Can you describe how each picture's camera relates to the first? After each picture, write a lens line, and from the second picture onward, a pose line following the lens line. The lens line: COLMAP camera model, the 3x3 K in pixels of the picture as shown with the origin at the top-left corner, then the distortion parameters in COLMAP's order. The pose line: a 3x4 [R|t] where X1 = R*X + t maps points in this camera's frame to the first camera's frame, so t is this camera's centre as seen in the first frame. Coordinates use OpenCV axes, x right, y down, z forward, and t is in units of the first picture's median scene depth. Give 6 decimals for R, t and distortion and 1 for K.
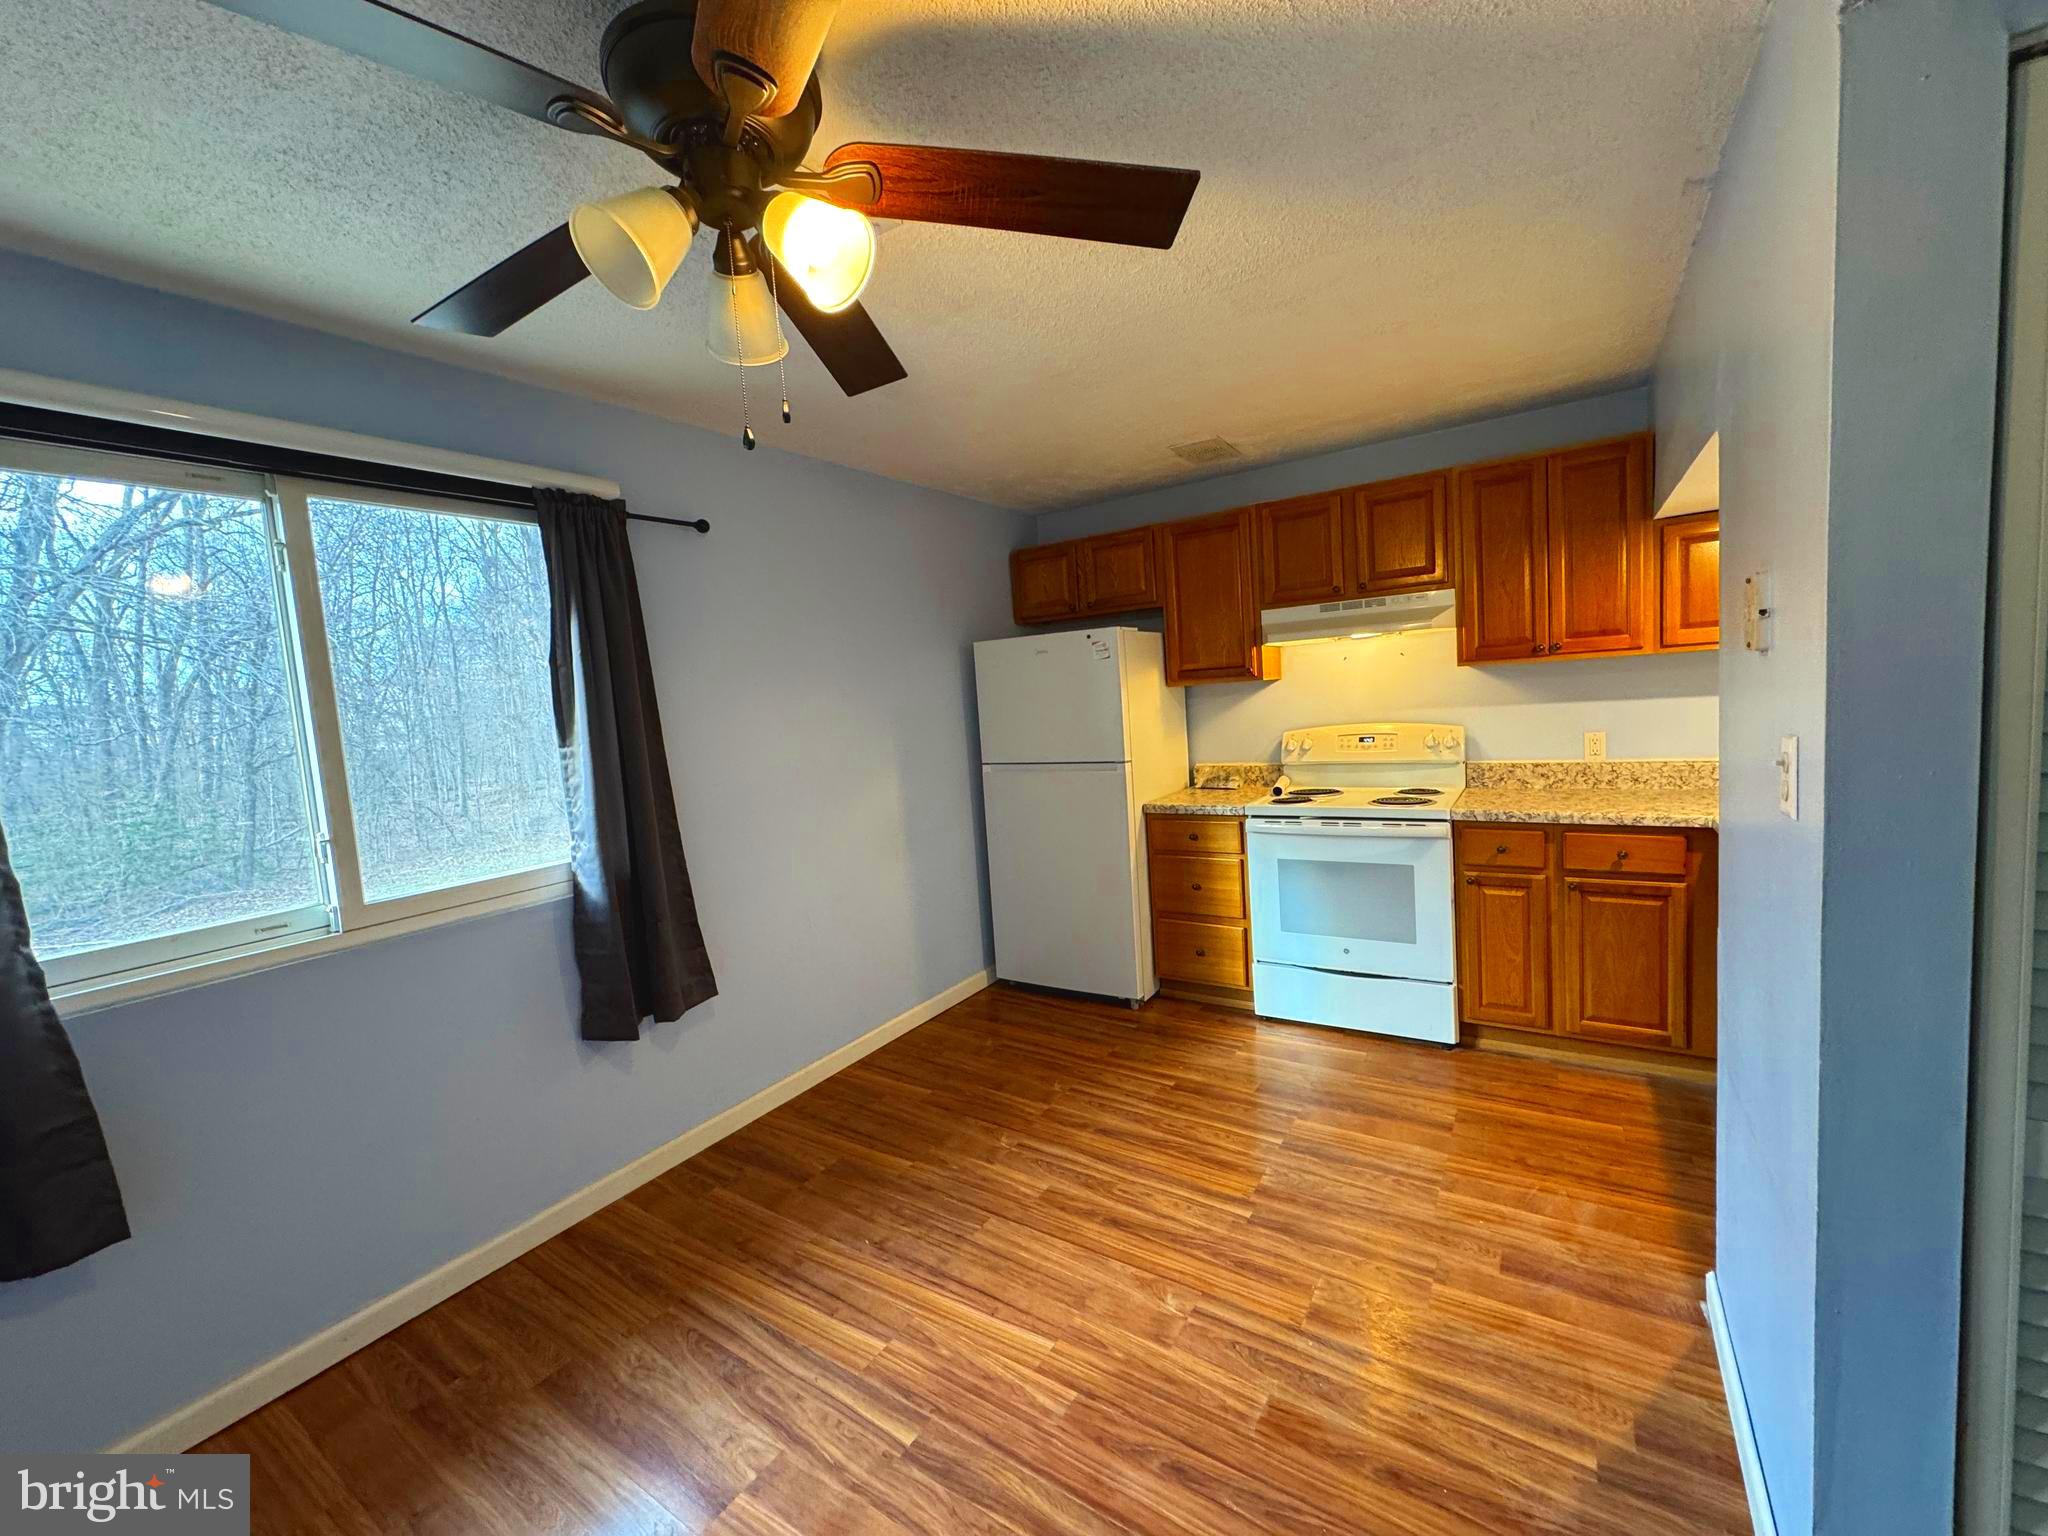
lens RADIAL K [[813.4, 0, 1022.1], [0, 813.4, 765.7], [0, 0, 1]] dist [-0.004674, -0.000209]
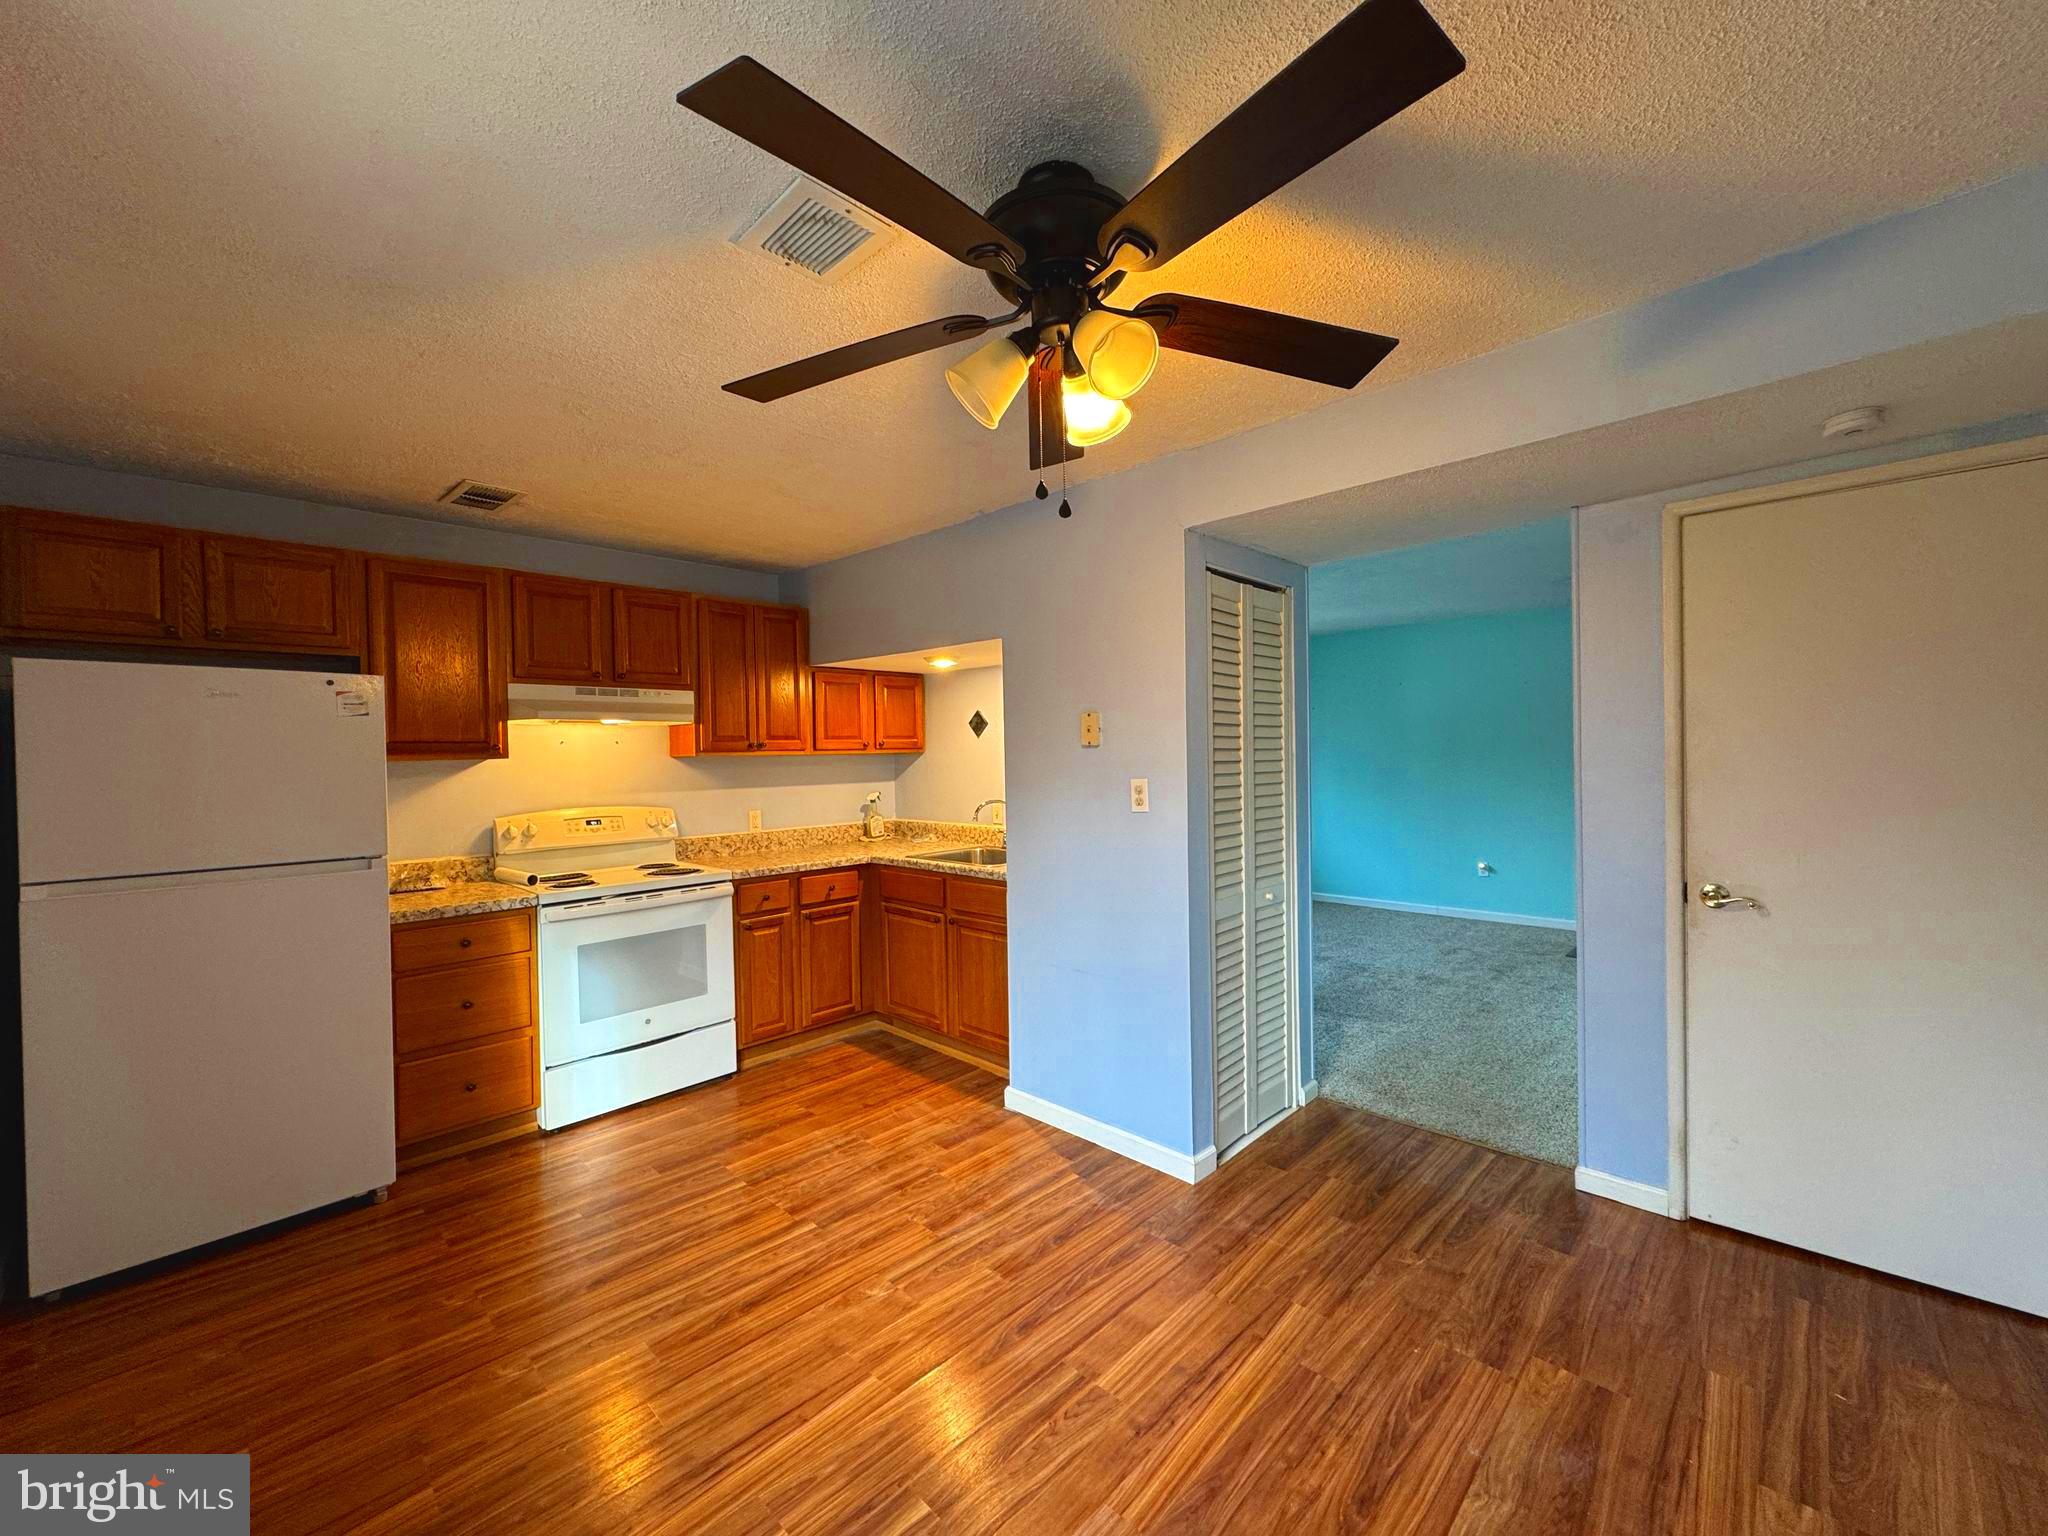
lens RADIAL K [[813.4, 0, 1024.7], [0, 813.4, 765.5], [0, 0, 1]] dist [-0.004674, -0.000209]
pose [[0.185982, 0.053702, 0.981085, -0.631402], [0.093525, 0.993004, -0.072083, 0.027653], [-0.978092, 0.105162, 0.179658, 0.360110]]
